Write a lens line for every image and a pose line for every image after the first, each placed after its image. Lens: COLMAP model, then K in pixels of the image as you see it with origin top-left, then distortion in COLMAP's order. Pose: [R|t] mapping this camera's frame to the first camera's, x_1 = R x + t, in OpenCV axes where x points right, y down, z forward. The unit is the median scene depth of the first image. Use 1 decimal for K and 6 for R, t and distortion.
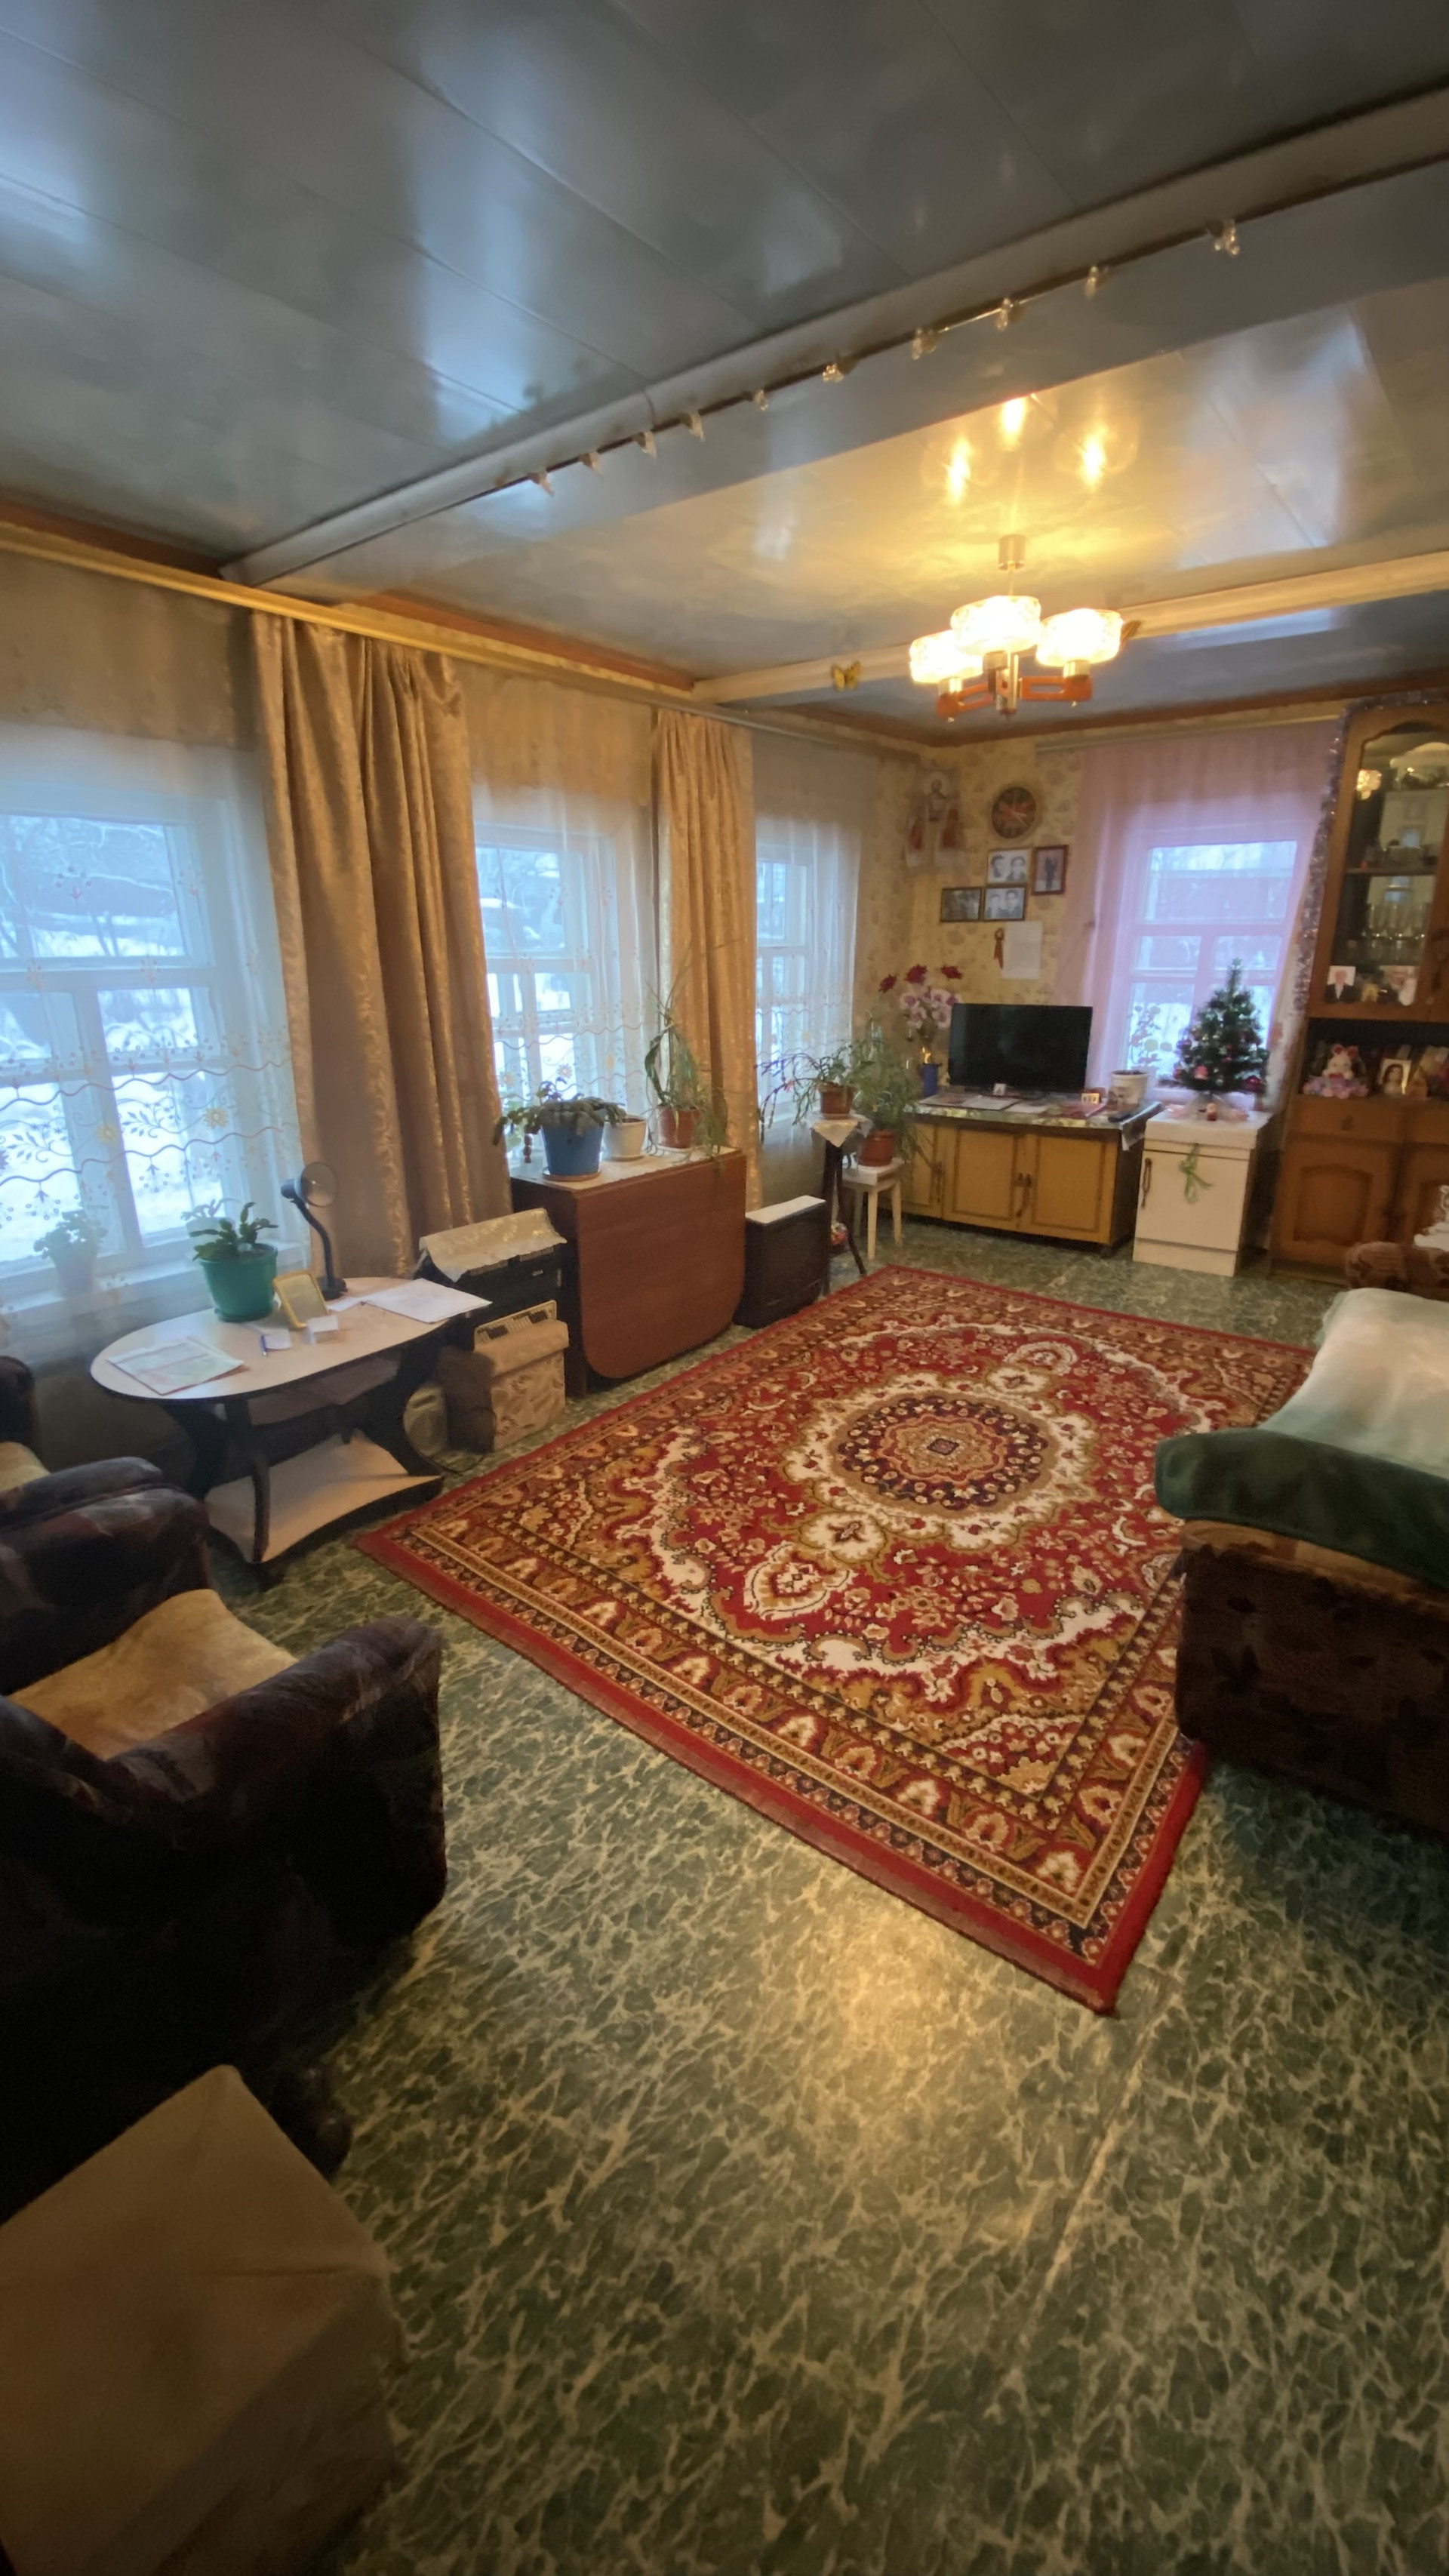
lens RADIAL K [[1049.1, 0, 717.6], [0, 1049.1, 1278.6], [0, 0, 1]] dist [0.029132, -0.020673]
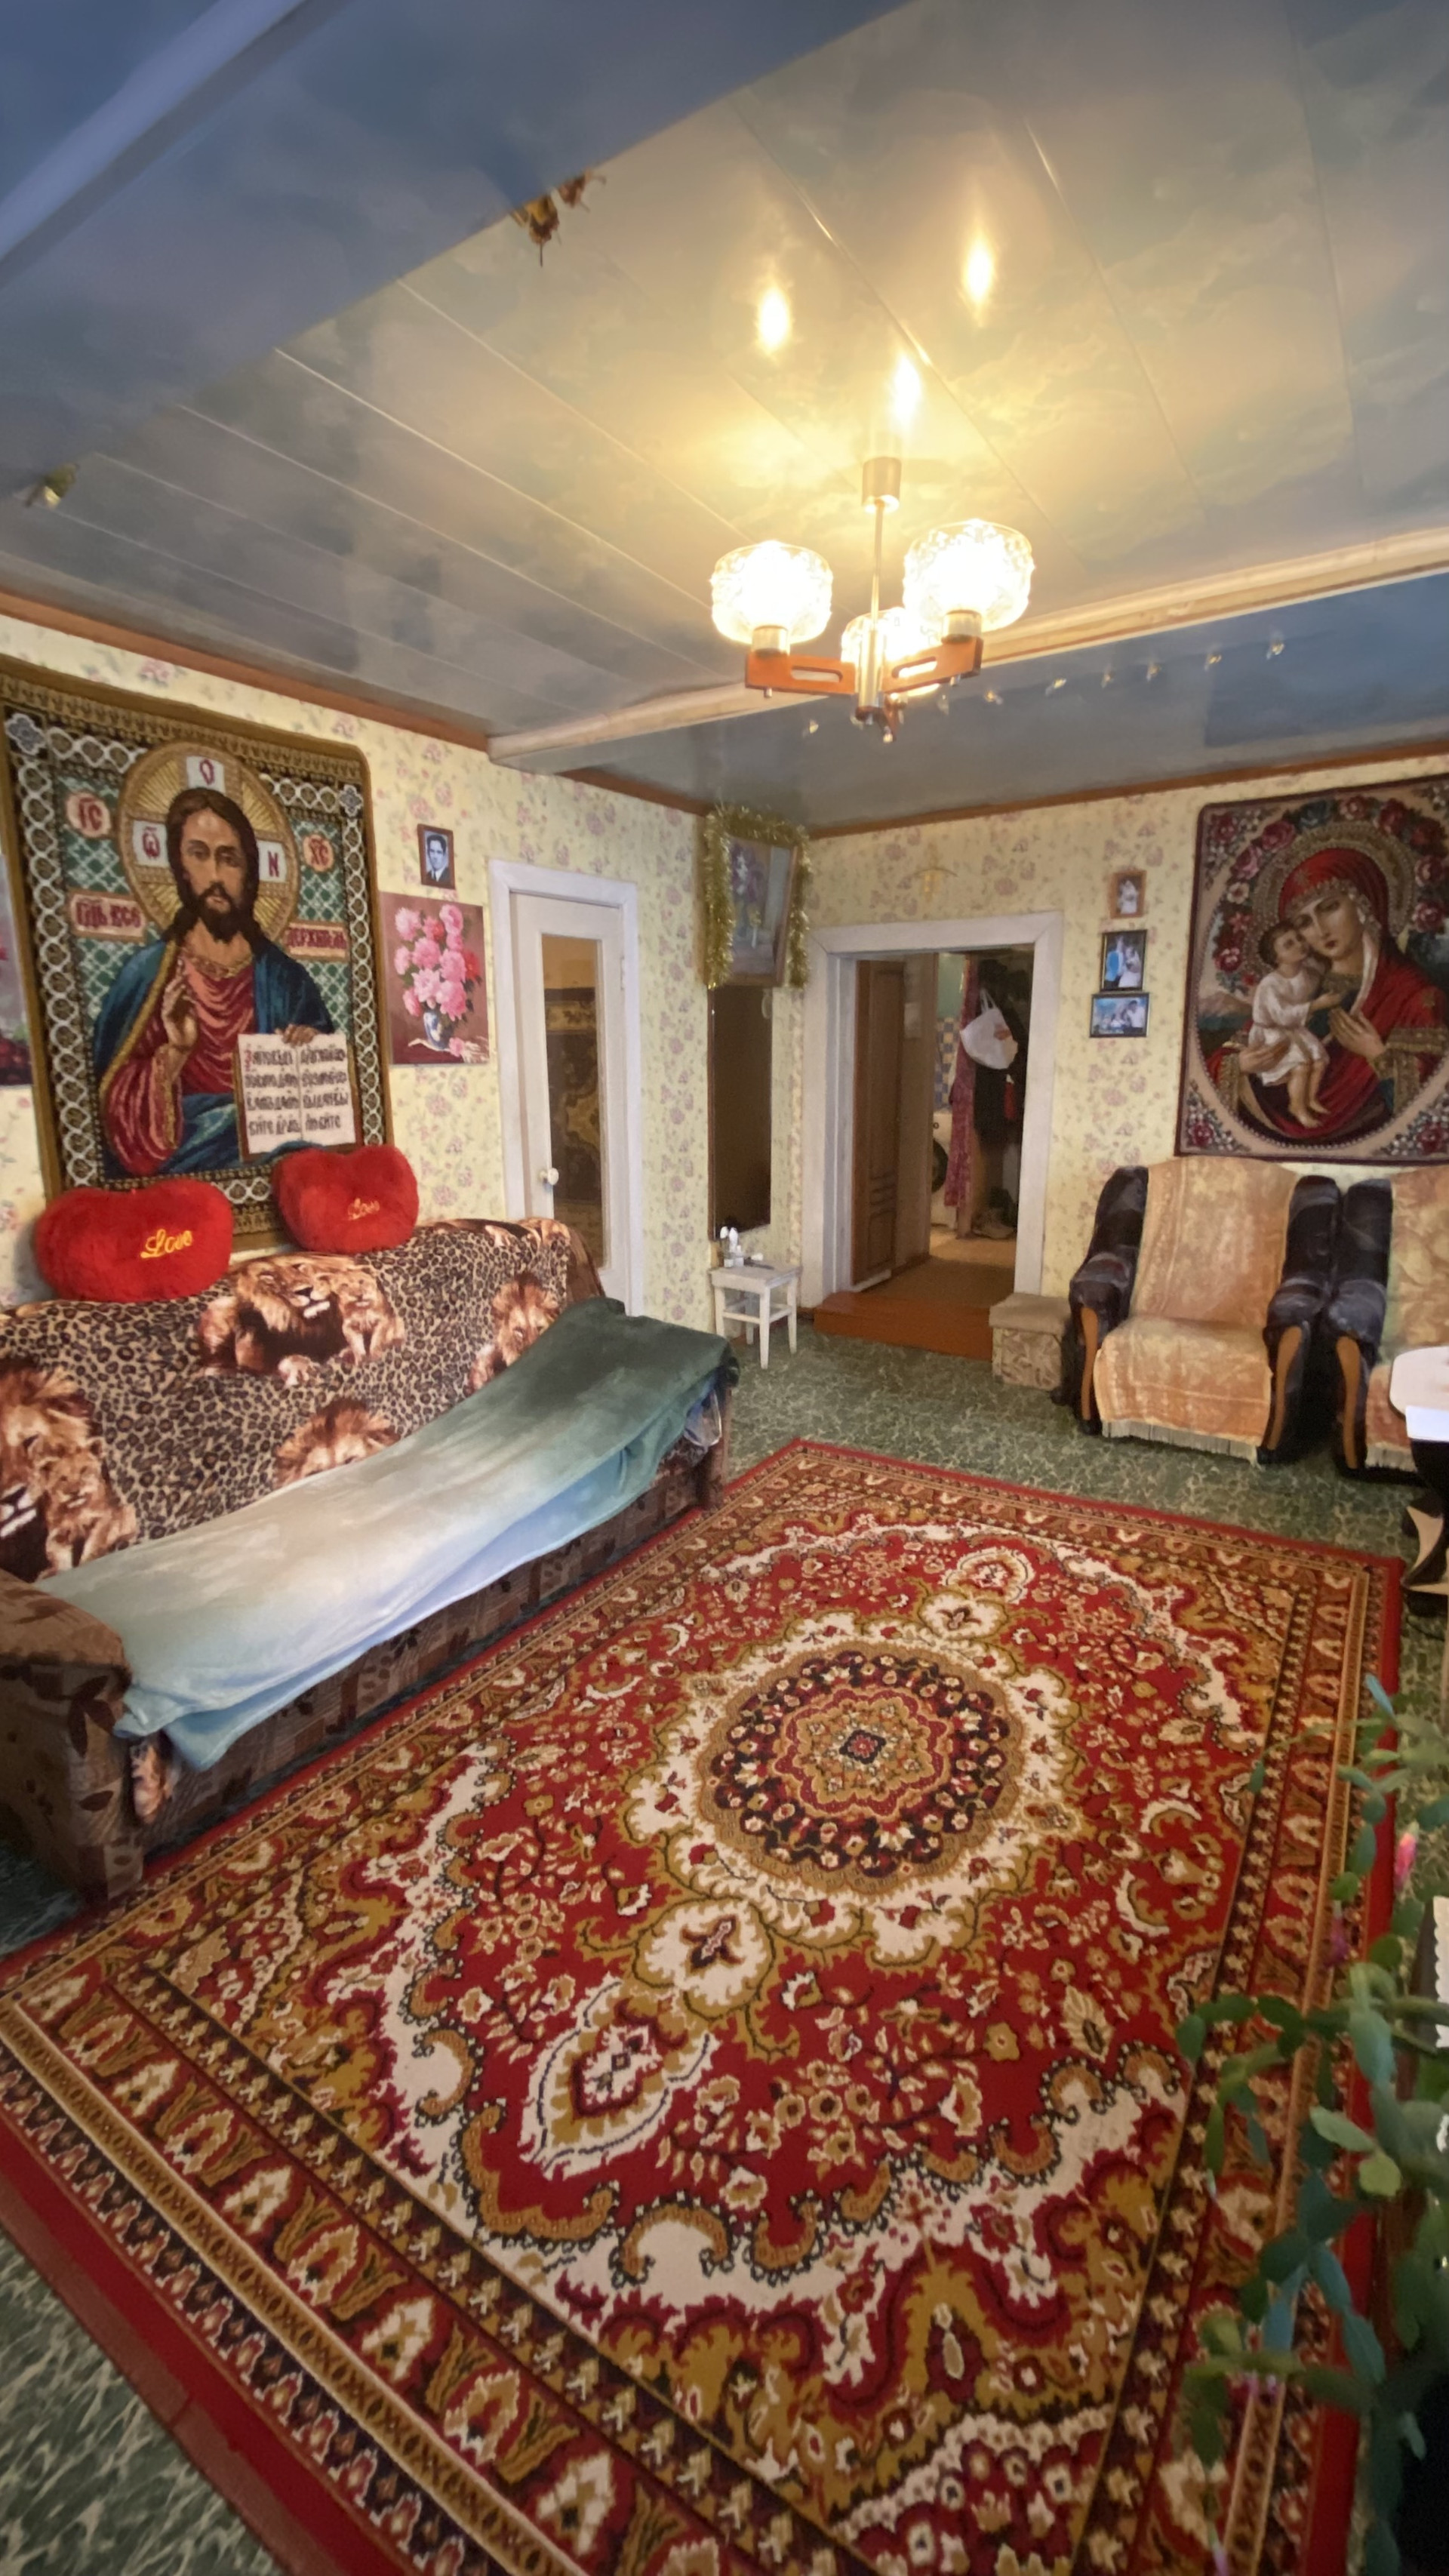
lens RADIAL K [[1049.1, 0, 717.6], [0, 1049.1, 1278.6], [0, 0, 1]] dist [0.029132, -0.020673]
pose [[-0.997530, 0.039258, -0.058254, 0.340888], [0.002026, 0.845002, 0.534760, -0.478779], [0.070219, 0.533320, -0.842994, 1.425759]]
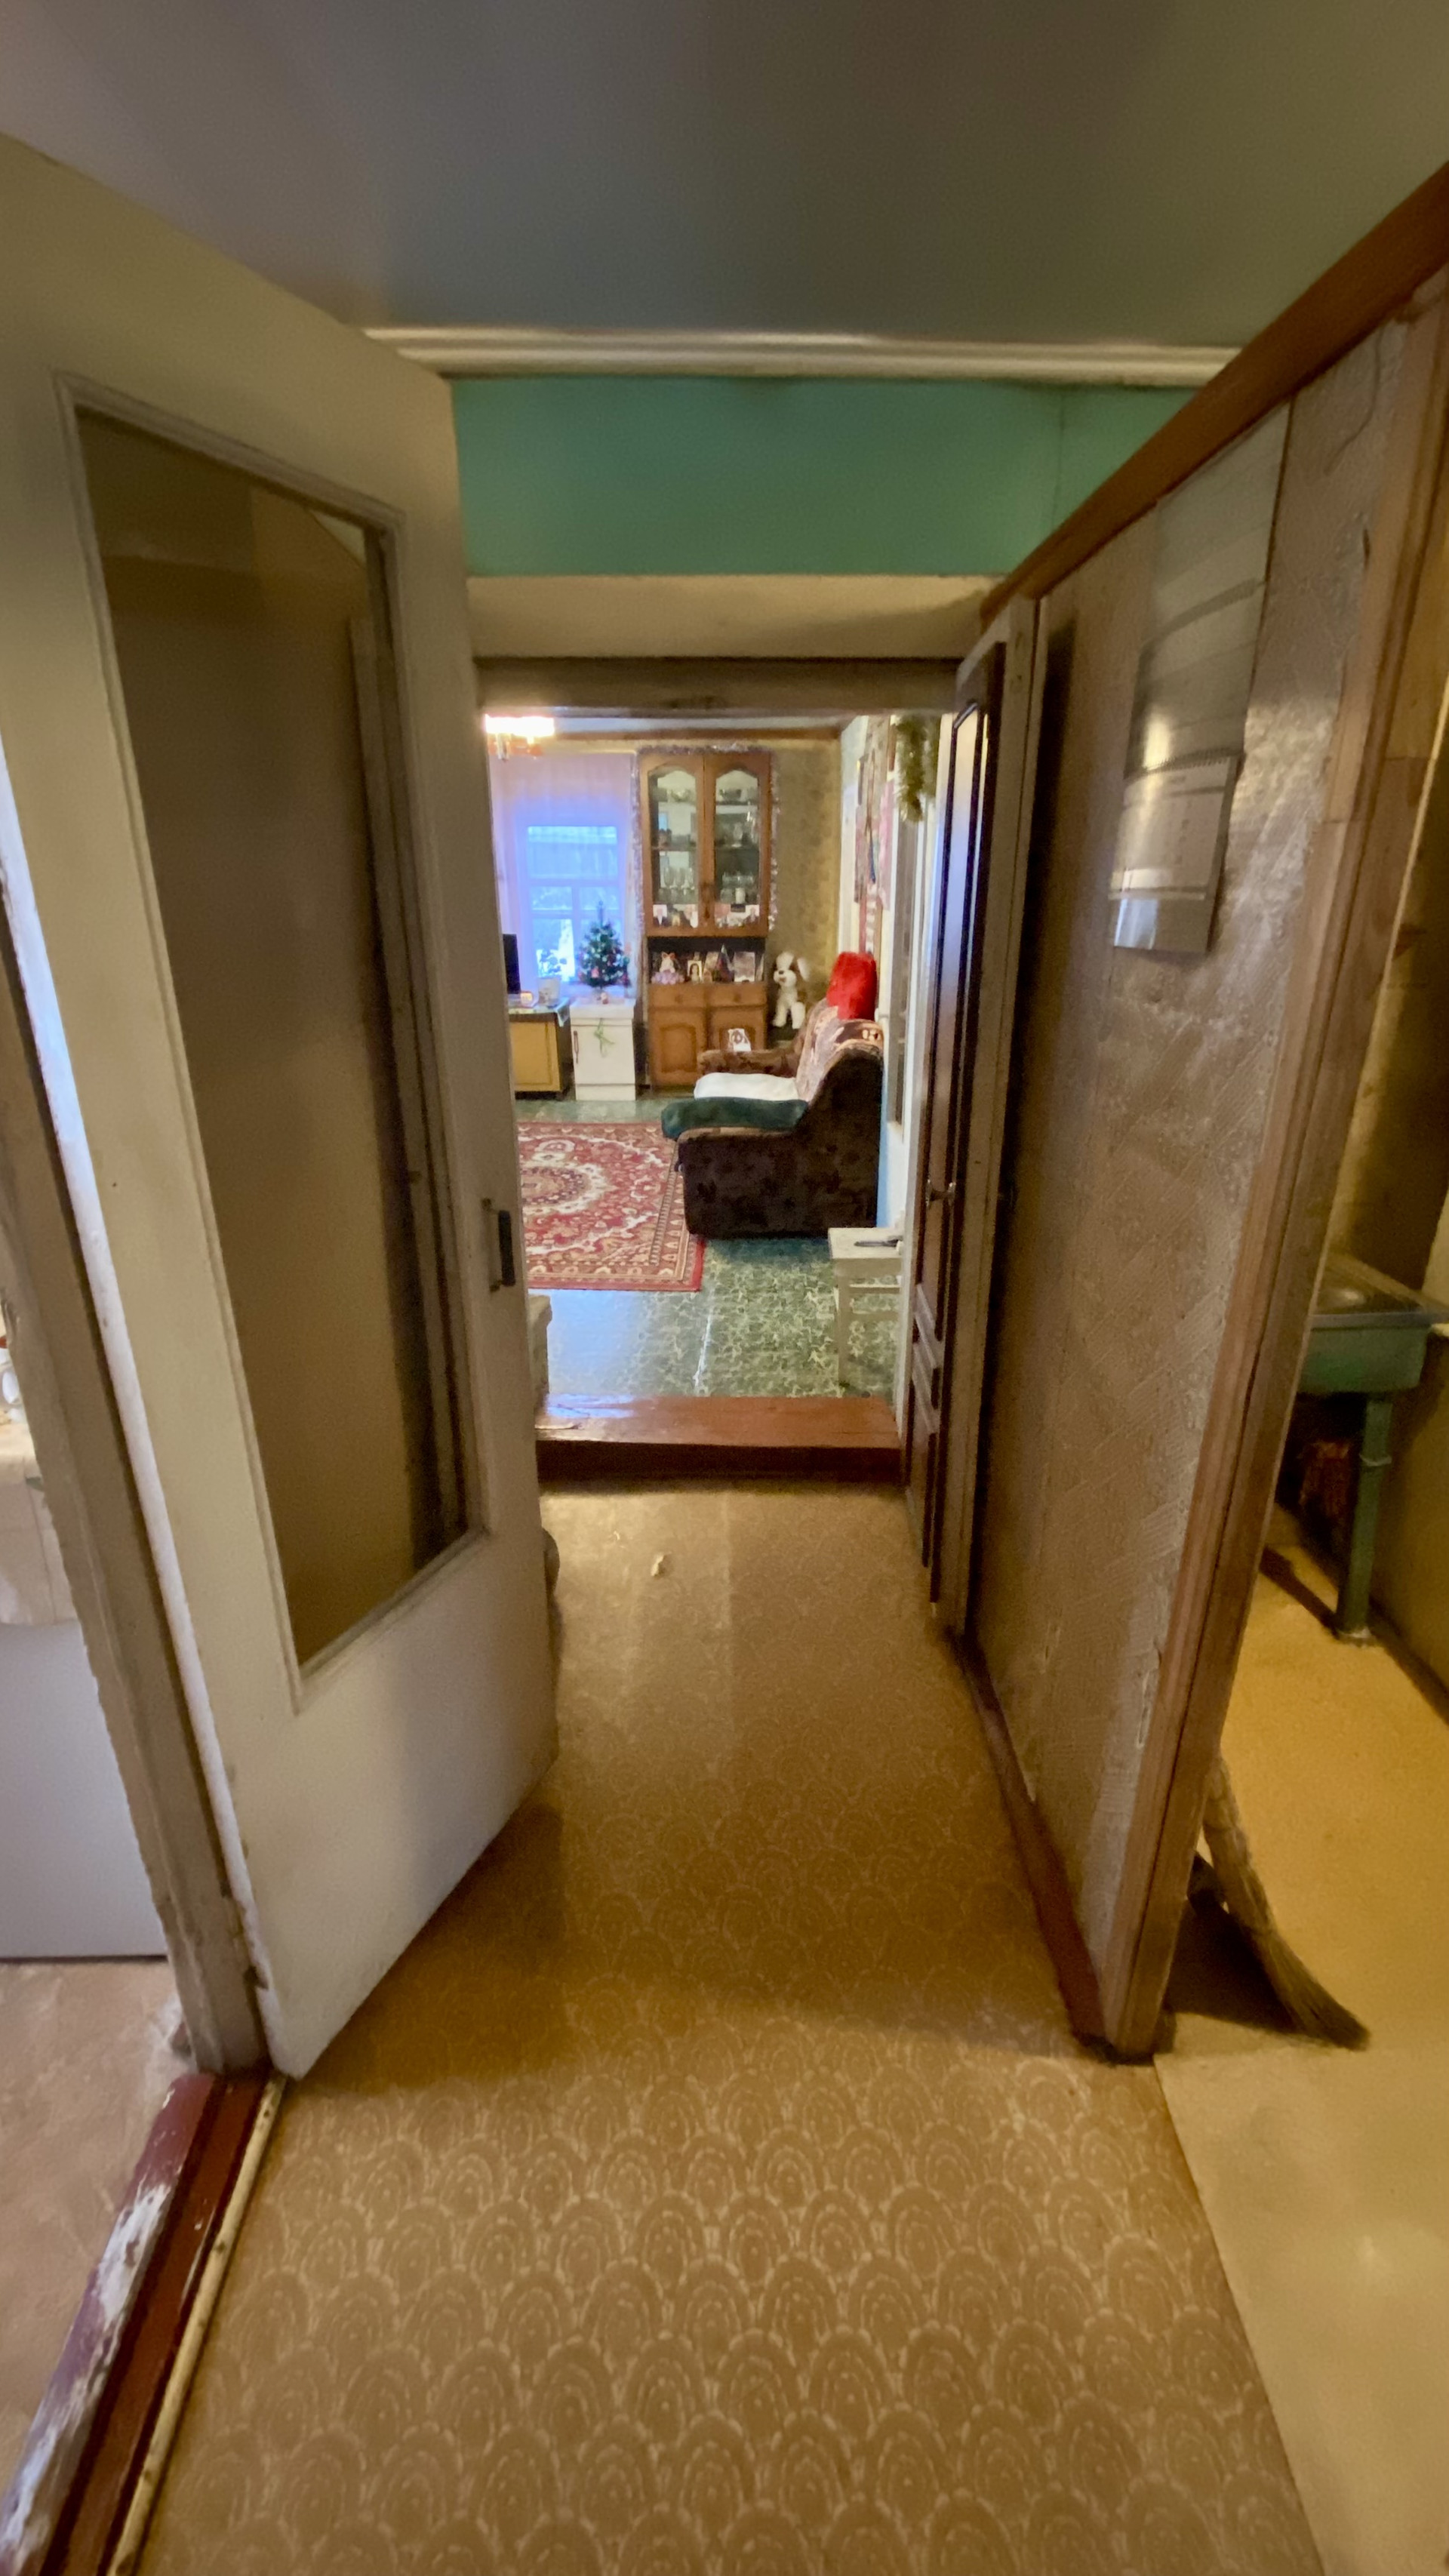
lens RADIAL K [[1049.1, 0, 717.6], [0, 1049.1, 1278.6], [0, 0, 1]] dist [0.029132, -0.020673]
pose [[0.815560, -0.200572, 0.542800, -0.503807], [0.180183, 0.979398, 0.091174, 0.210848], [-0.549905, 0.023446, 0.834898, -0.610739]]
